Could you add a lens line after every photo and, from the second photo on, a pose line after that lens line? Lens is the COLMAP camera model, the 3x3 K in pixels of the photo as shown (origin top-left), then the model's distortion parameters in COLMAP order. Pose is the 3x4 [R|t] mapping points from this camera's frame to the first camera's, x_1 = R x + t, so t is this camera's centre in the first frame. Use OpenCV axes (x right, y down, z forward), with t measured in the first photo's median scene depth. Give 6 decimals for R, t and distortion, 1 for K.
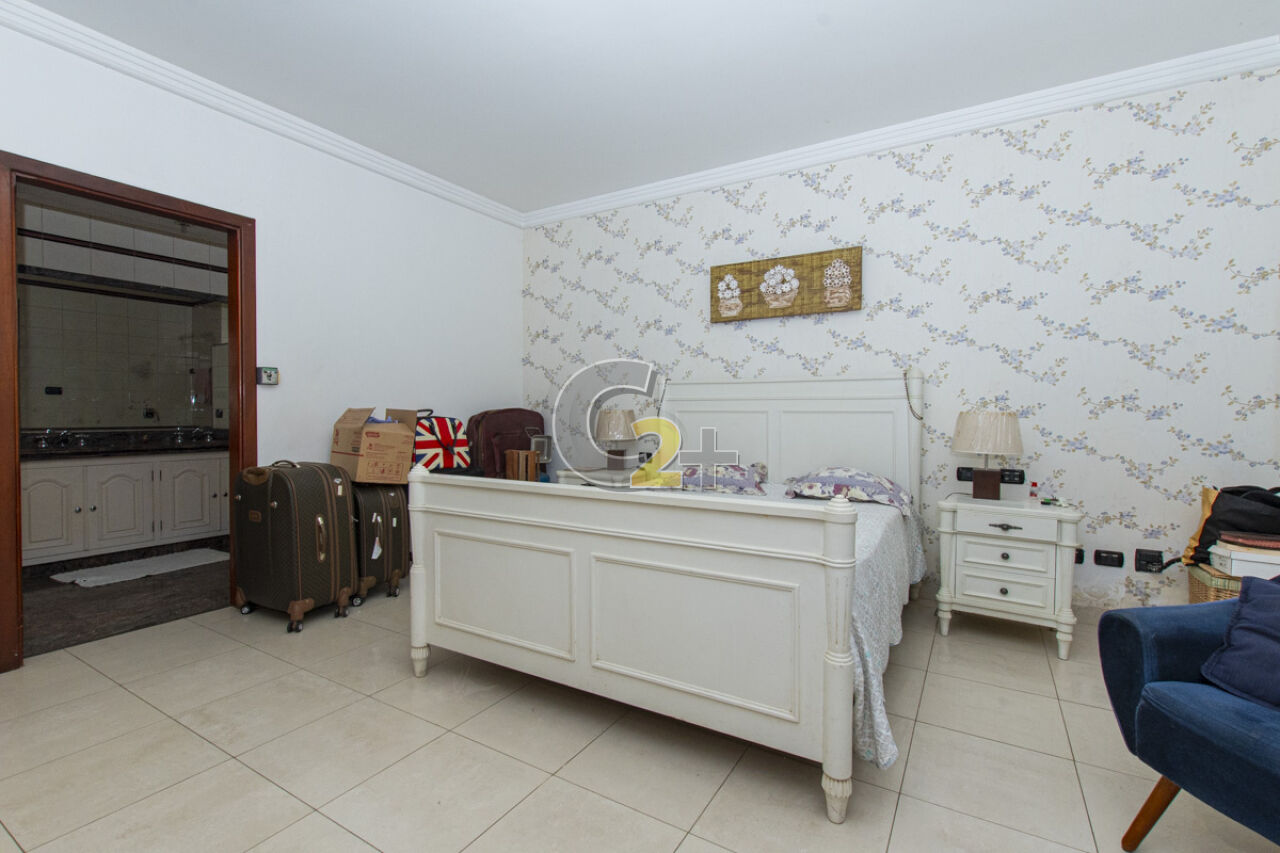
lens RADIAL K [[557.0, 0, 642.4], [0, 557.0, 424.6], [0, 0, 1]] dist [0.009588, 0.000503]
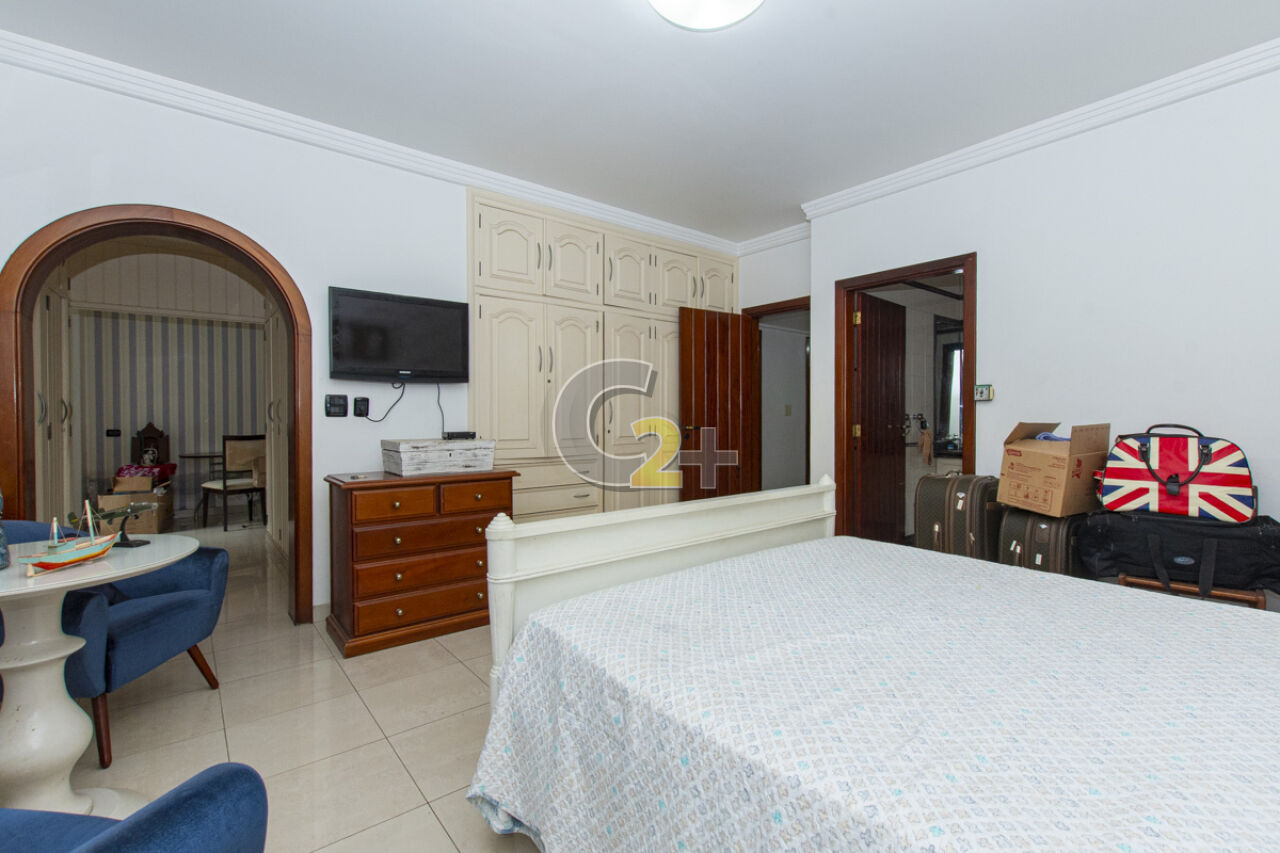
lens RADIAL K [[557.0, 0, 639.2], [0, 557.0, 425.7], [0, 0, 1]] dist [0.009588, 0.000503]
pose [[-0.329831, 0.008304, -0.944004, 0.540287], [-0.022143, 0.999618, 0.016530, -0.025889], [0.943780, 0.026355, -0.329521, 0.701294]]
